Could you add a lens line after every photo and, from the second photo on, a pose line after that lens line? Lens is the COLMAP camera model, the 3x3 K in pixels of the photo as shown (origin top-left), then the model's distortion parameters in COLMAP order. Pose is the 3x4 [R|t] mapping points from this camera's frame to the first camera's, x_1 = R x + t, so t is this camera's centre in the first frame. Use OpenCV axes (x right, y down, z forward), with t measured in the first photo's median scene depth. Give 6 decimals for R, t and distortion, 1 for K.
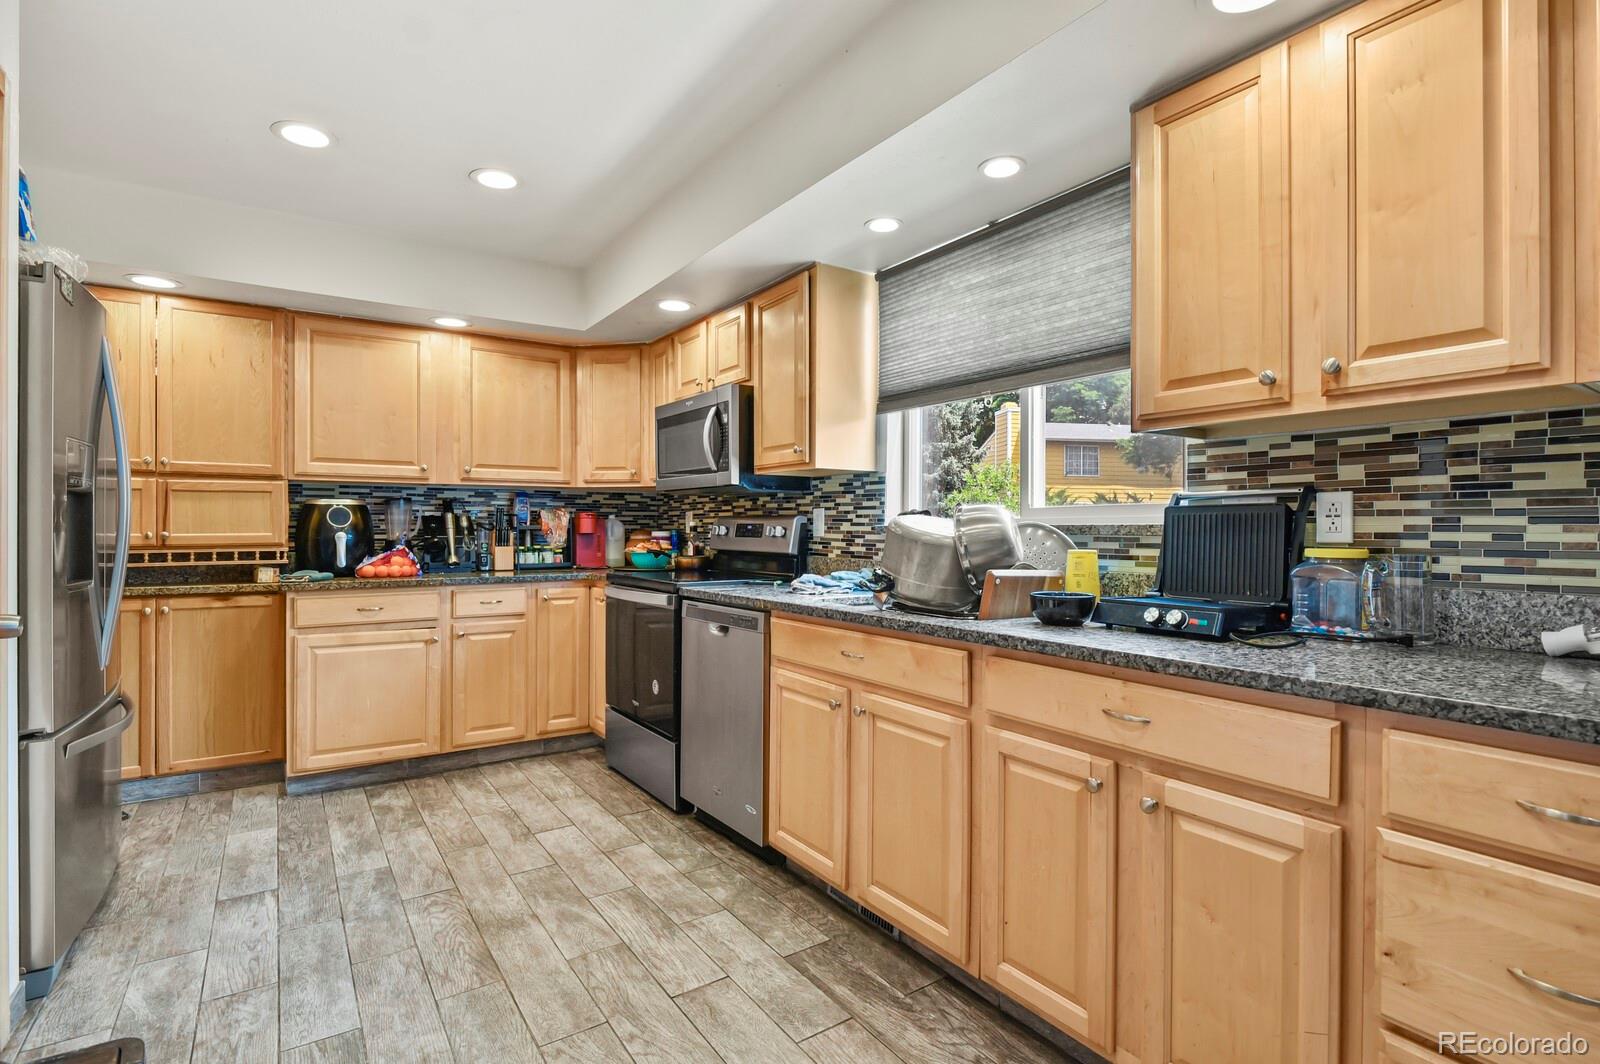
lens RADIAL K [[775.4, 0, 808.4], [0, 775.4, 528.5], [0, 0, 1]] dist [-0.011846, -0.001648]
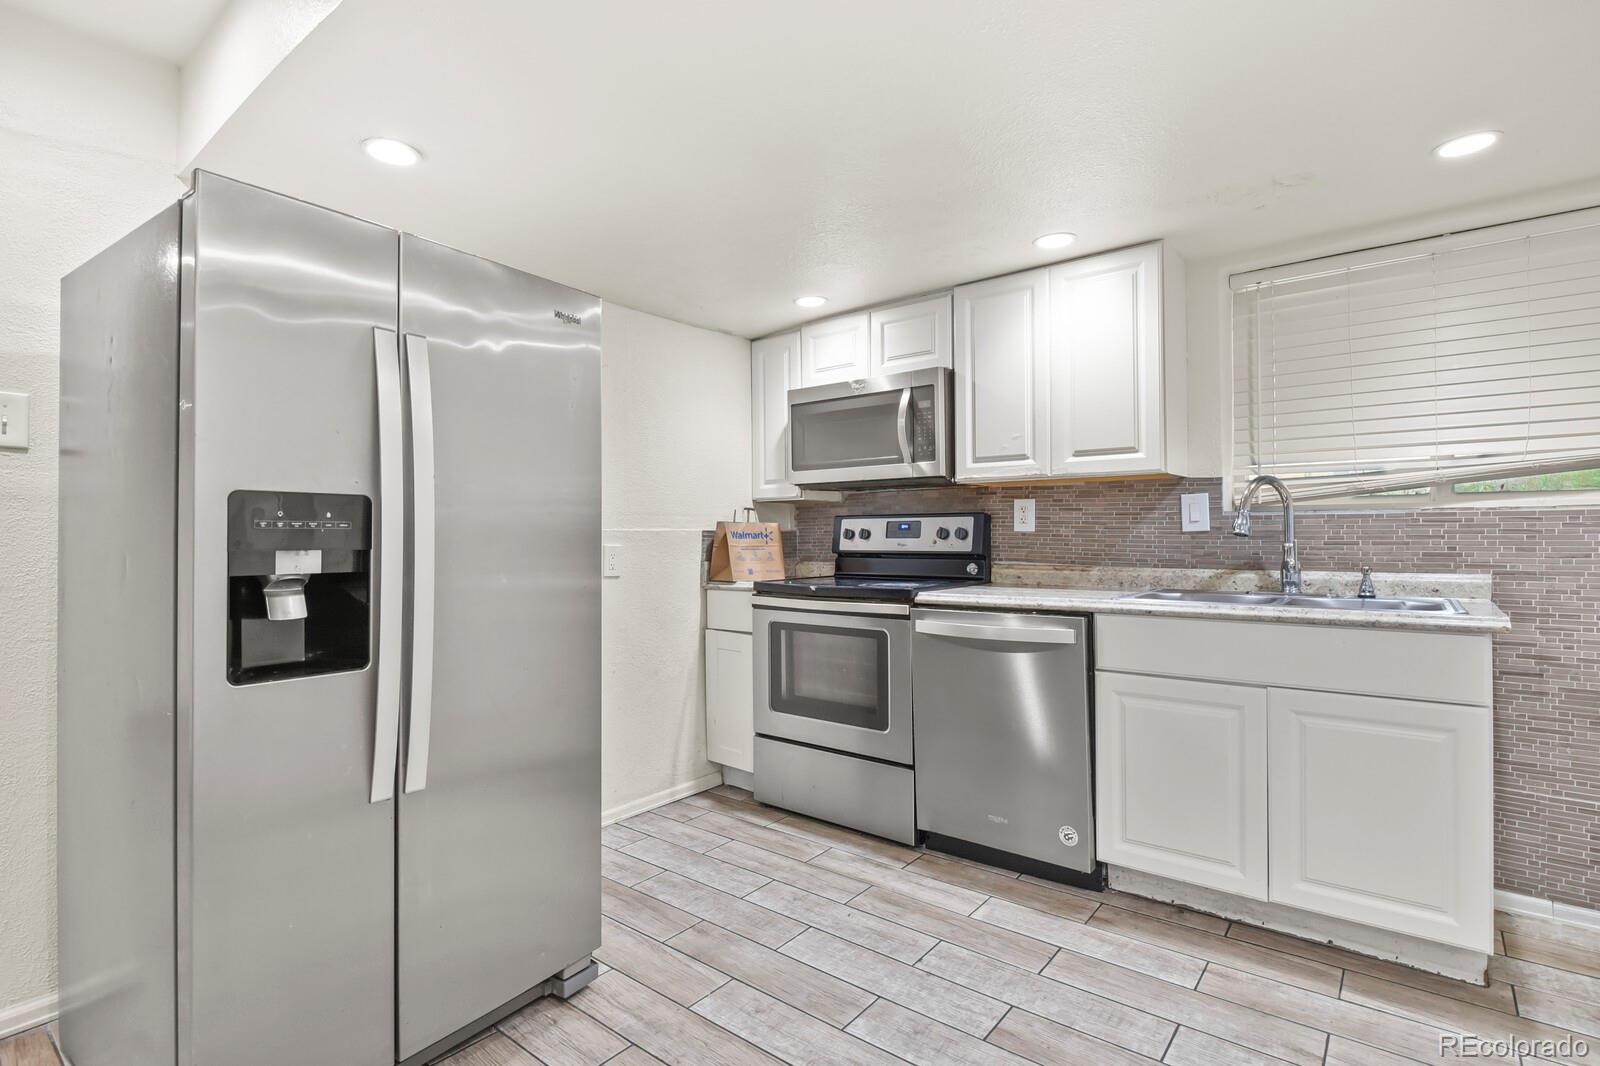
lens RADIAL K [[775.4, 0, 808.4], [0, 775.4, 529.5], [0, 0, 1]] dist [-0.011846, -0.001648]
pose [[0.956541, -0.004695, 0.291561, -0.673753], [0.003620, 0.999985, 0.004226, -0.002614], [-0.291576, -0.002987, 0.956543, 0.233228]]
